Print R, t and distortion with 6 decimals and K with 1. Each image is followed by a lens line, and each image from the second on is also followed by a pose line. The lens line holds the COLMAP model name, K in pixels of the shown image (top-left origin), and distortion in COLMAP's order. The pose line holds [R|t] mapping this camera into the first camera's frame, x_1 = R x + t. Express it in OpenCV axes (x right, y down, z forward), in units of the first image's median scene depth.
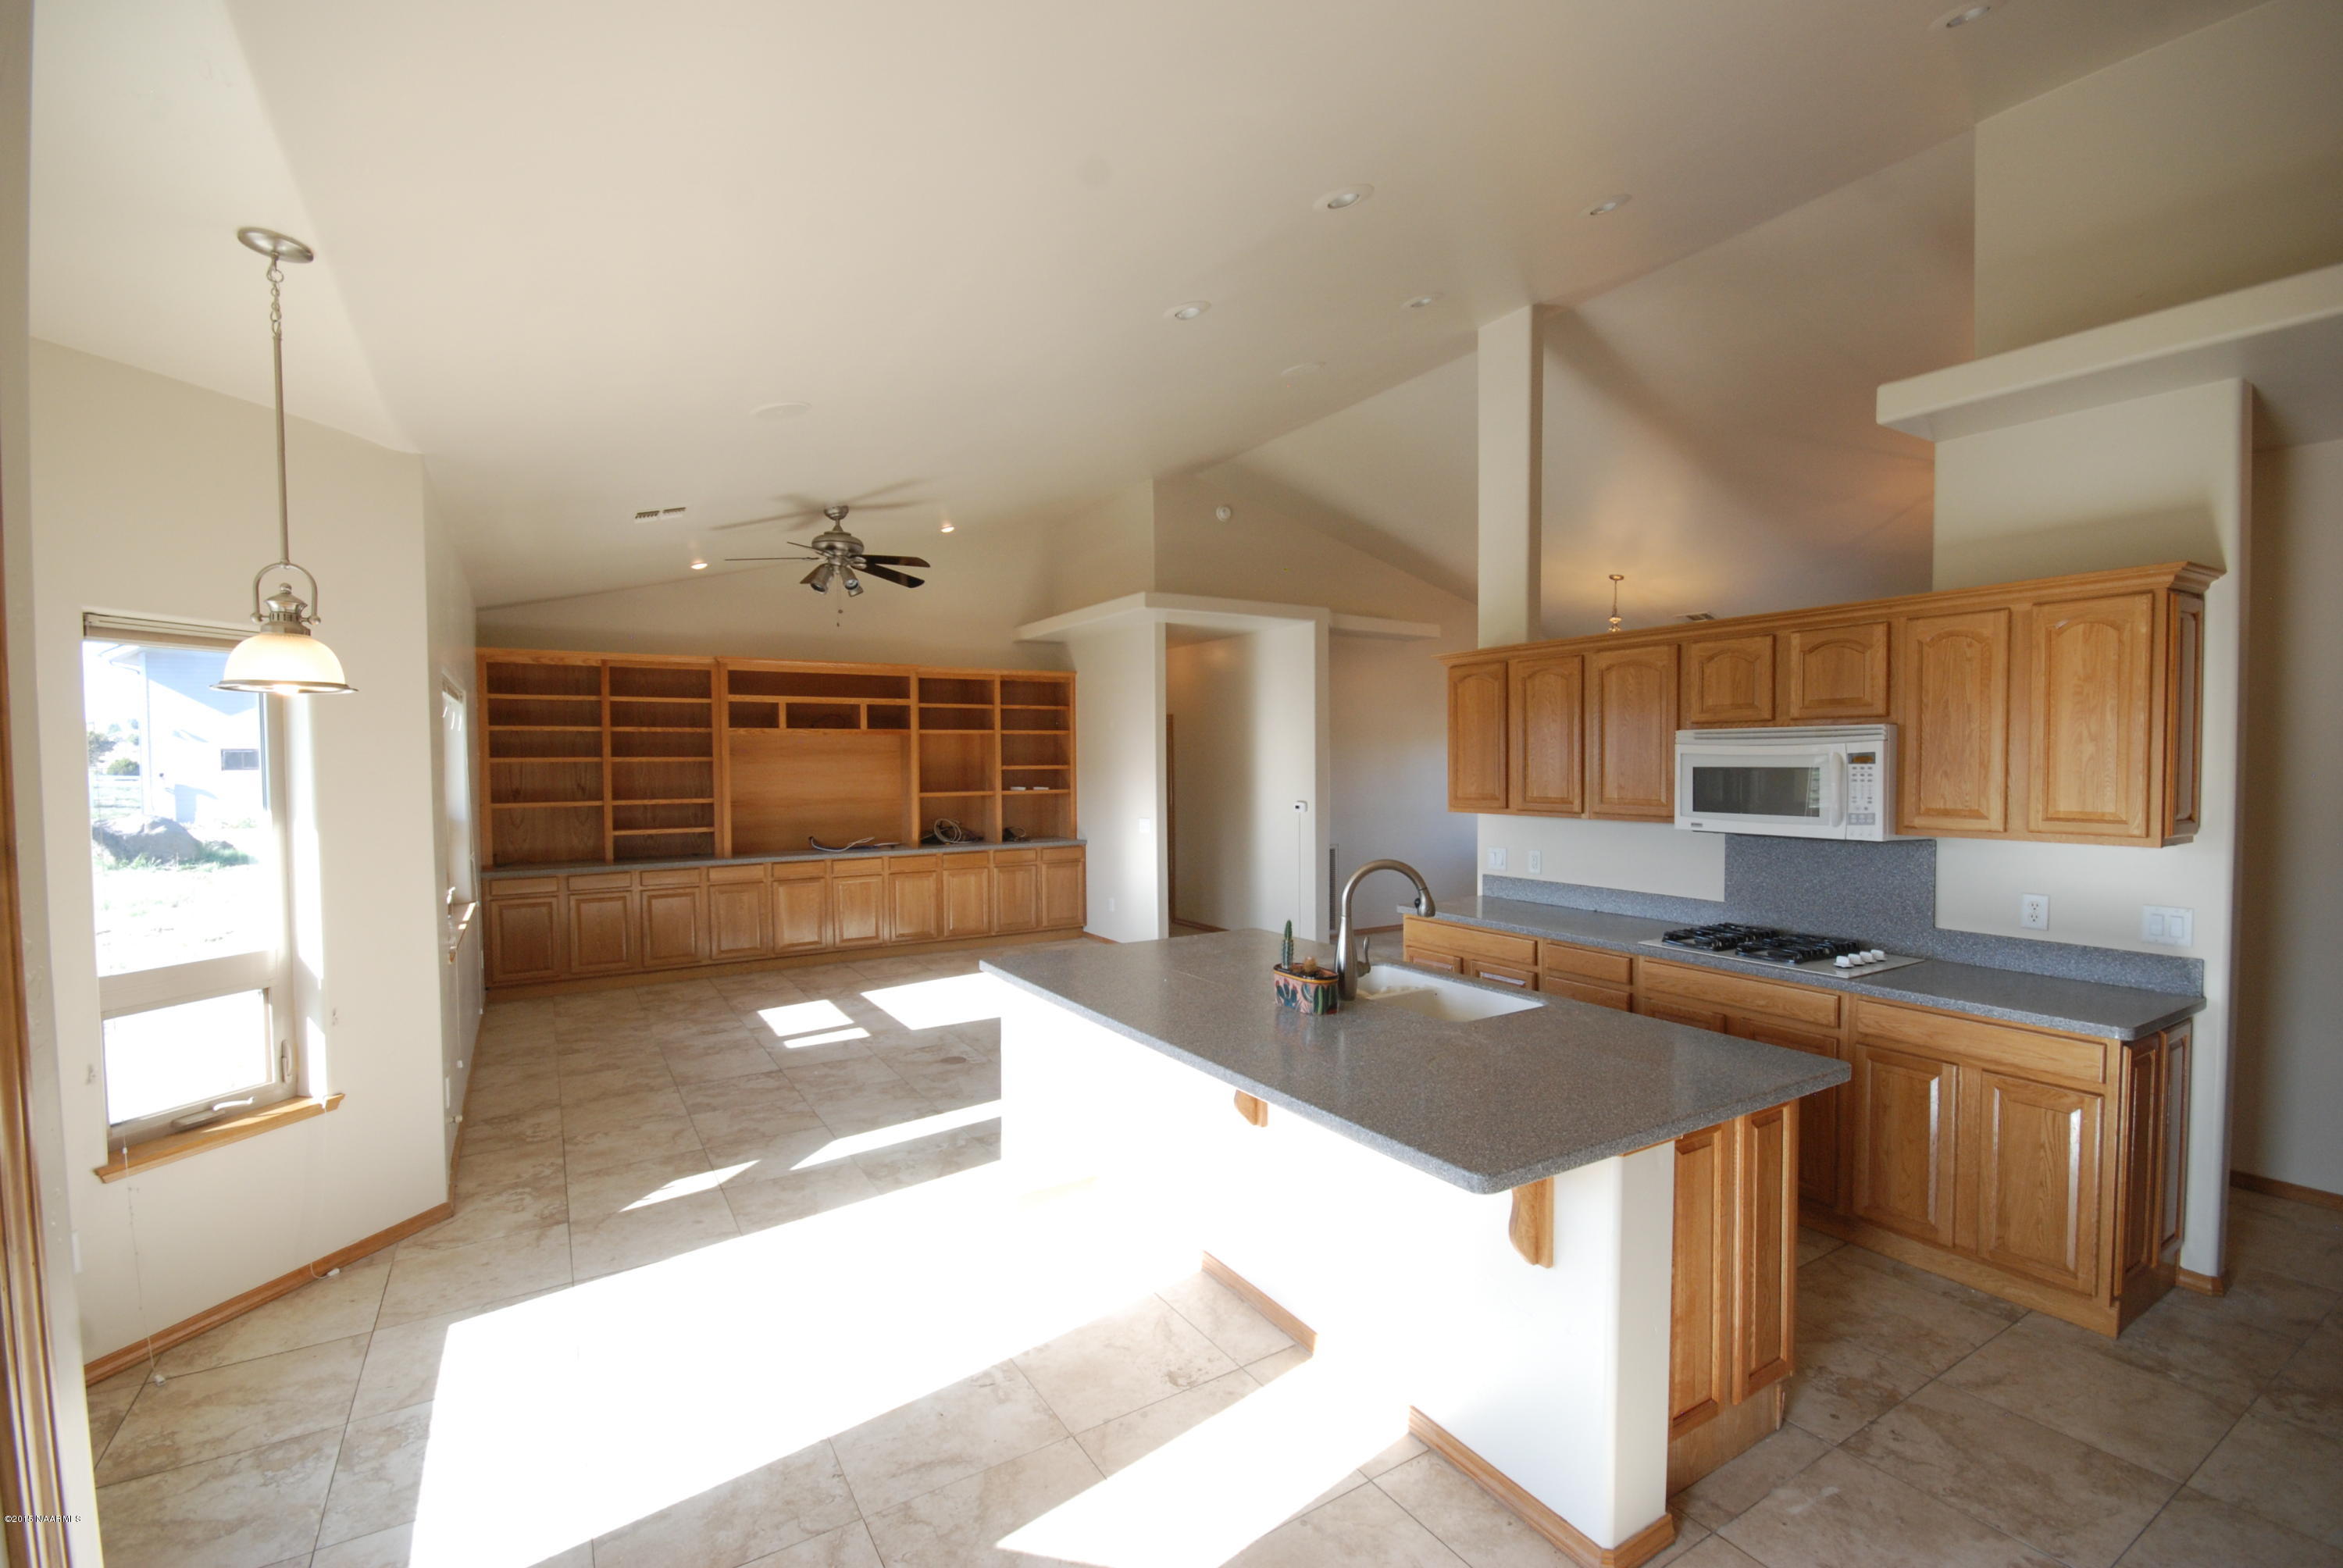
lens RADIAL K [[1028.5, 0, 1176.9], [0, 1028.5, 789.8], [0, 0, 1]] dist [0.002438, -0.007095]
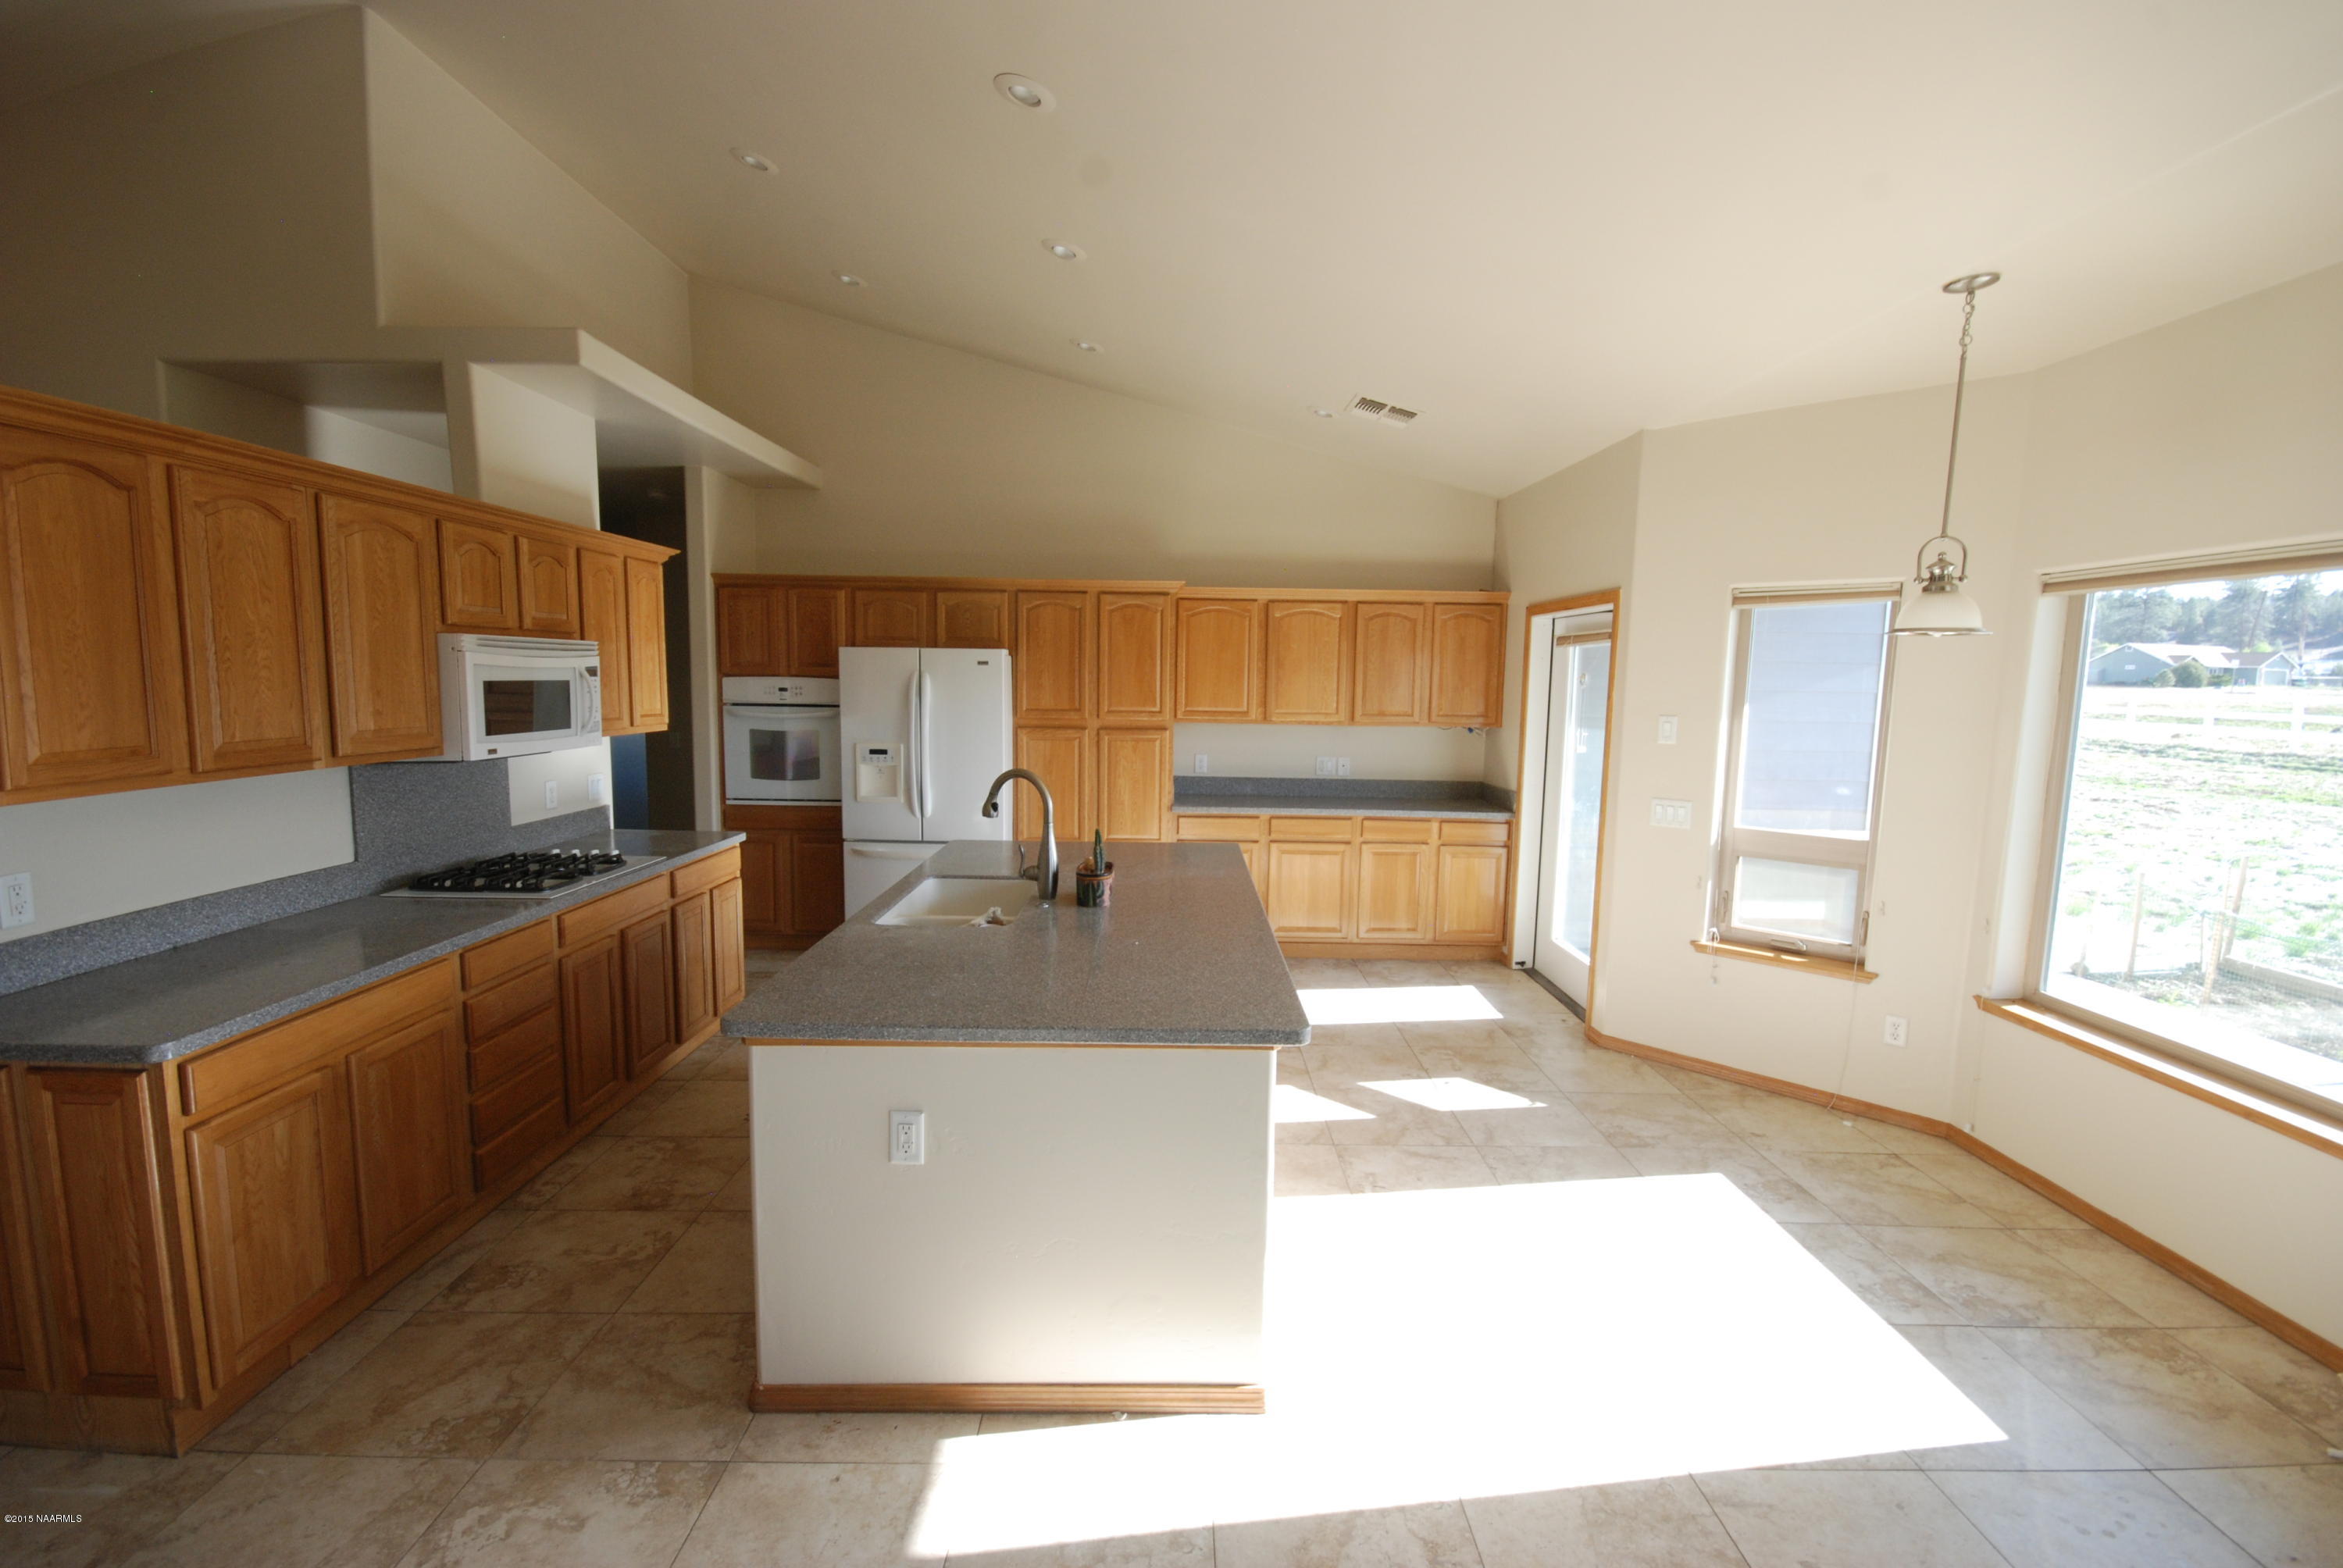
lens RADIAL K [[1028.5, 0, 1176.9], [0, 1028.5, 789.8], [0, 0, 1]] dist [0.002438, -0.007095]
pose [[-0.853389, -0.065686, 0.517120, -0.462181], [0.004604, 0.991041, 0.133481, -0.050774], [-0.521255, 0.116292, -0.845440, 1.669381]]
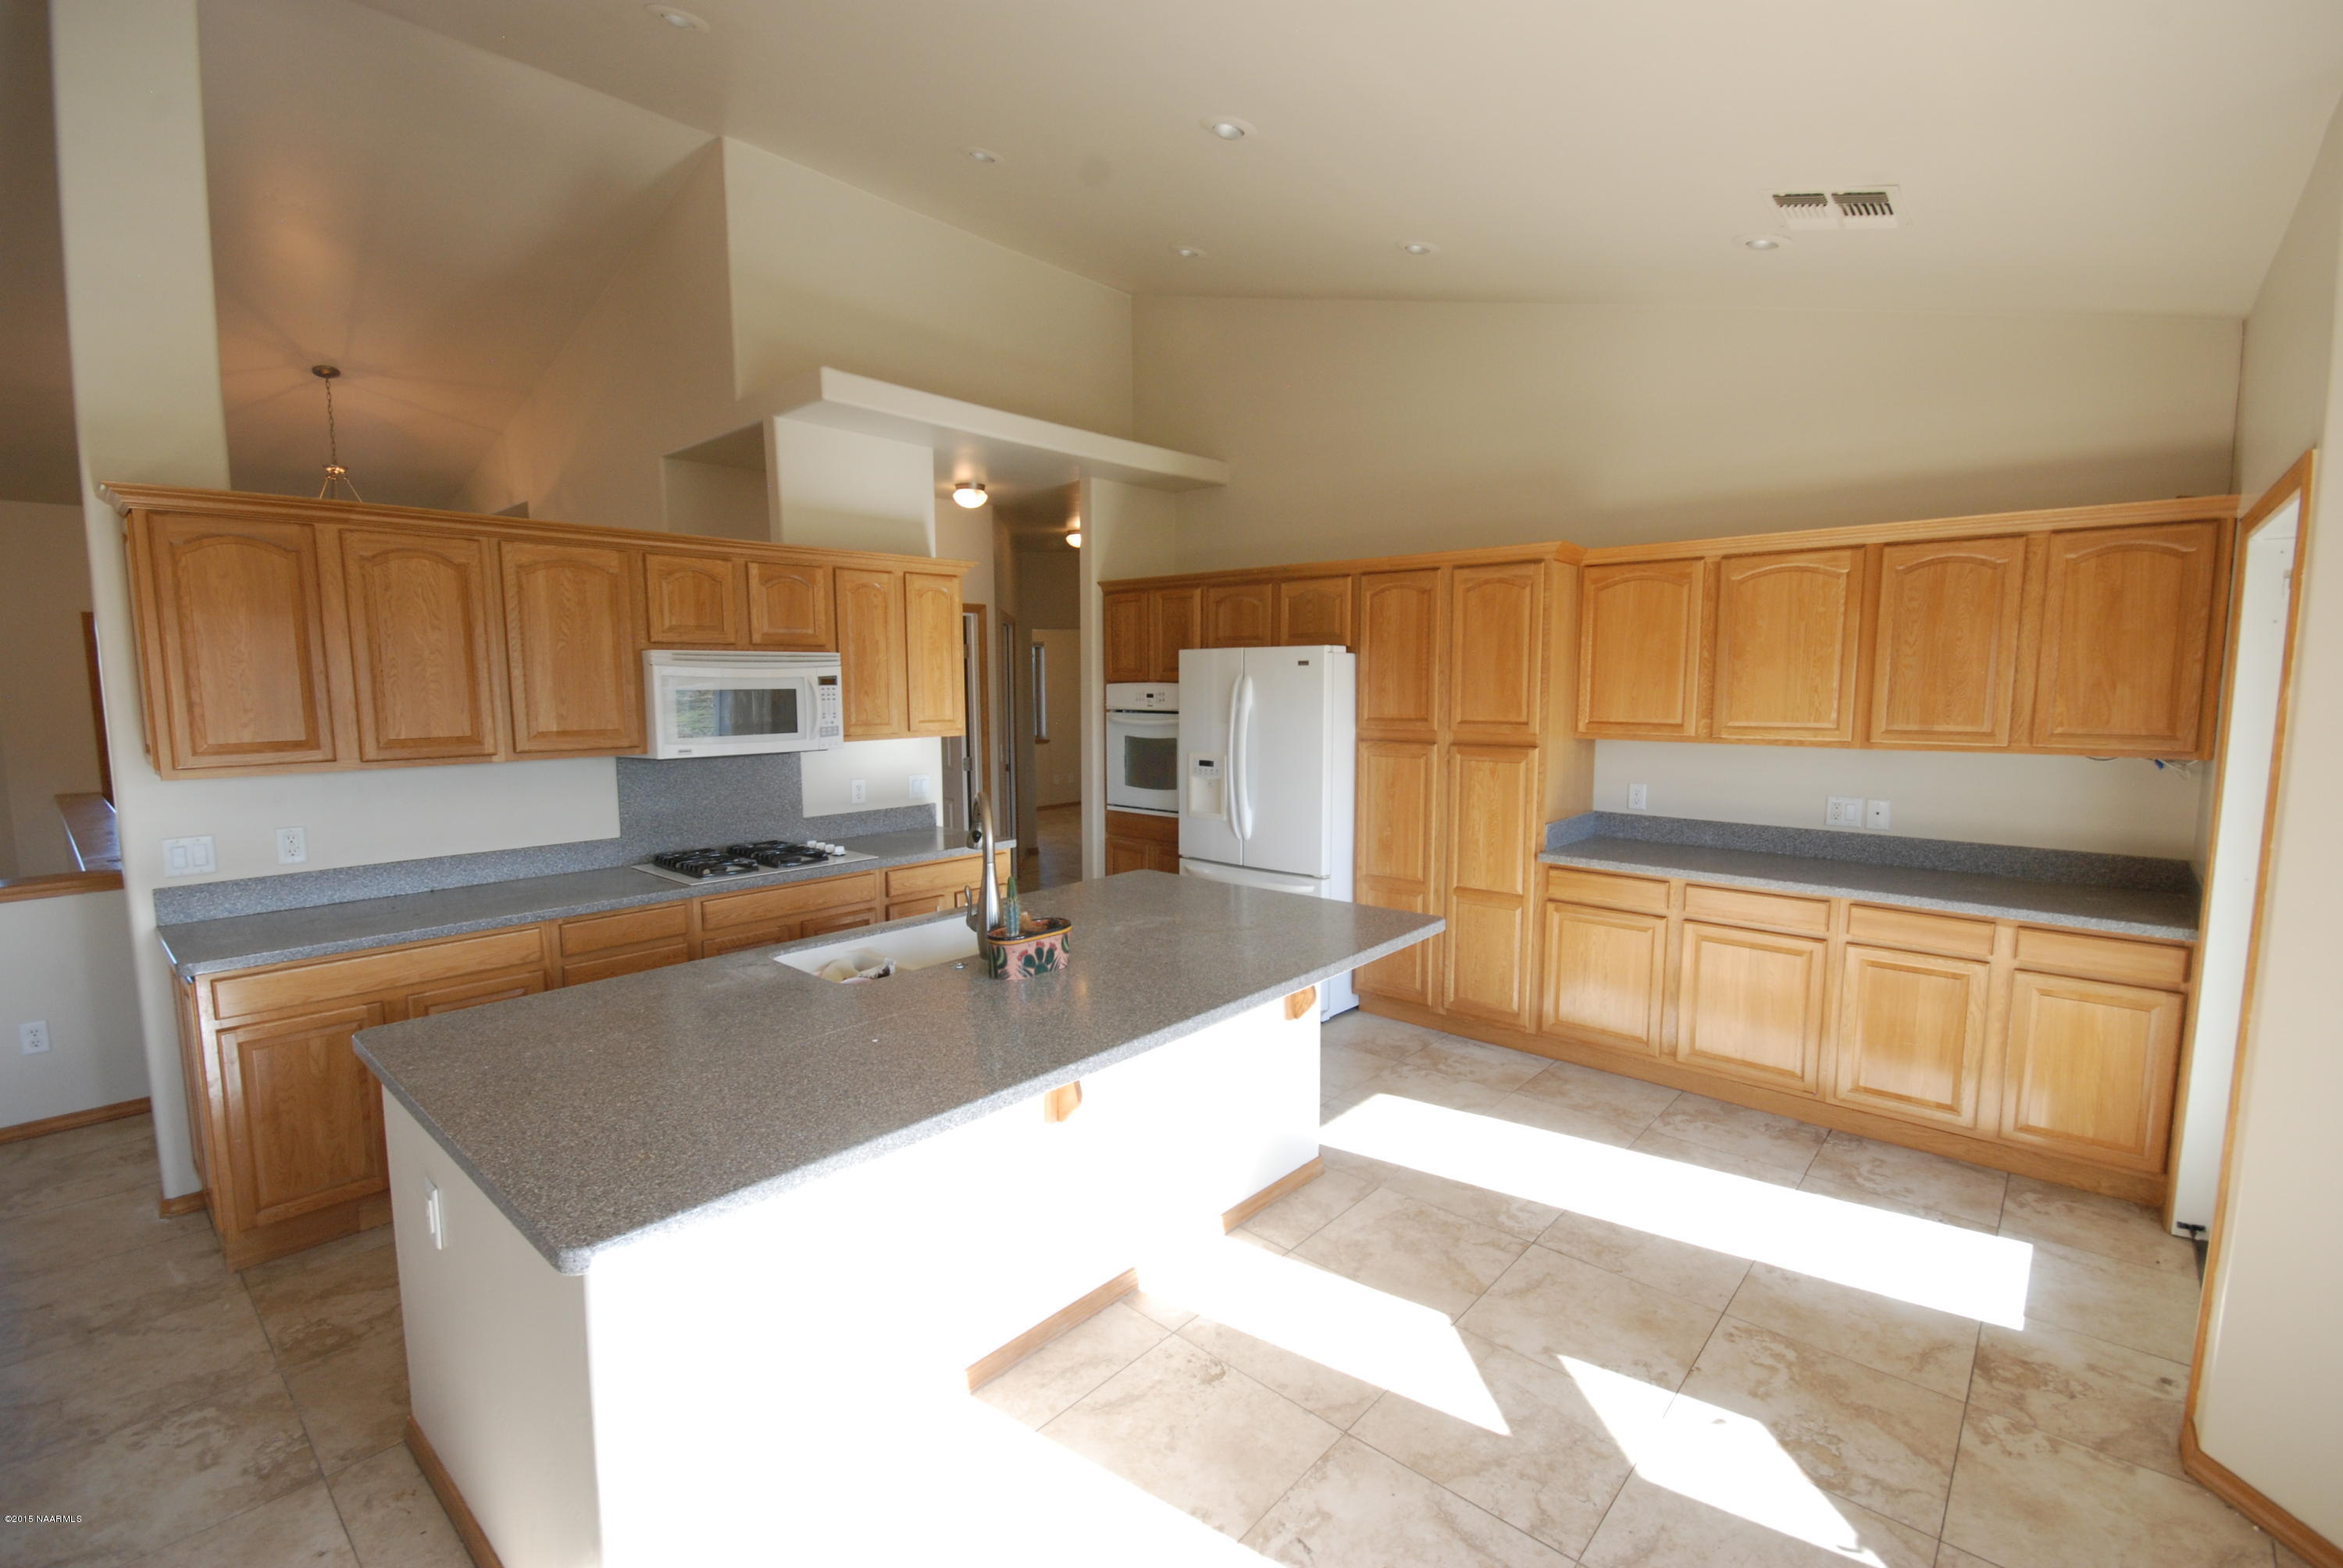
lens RADIAL K [[1028.5, 0, 1176.9], [0, 1028.5, 789.8], [0, 0, 1]] dist [0.002438, -0.007095]
pose [[-0.286968, -0.097859, 0.952928, -0.624578], [0.034665, 0.993056, 0.112419, -0.025598], [-0.957313, 0.065294, -0.281583, 0.985403]]
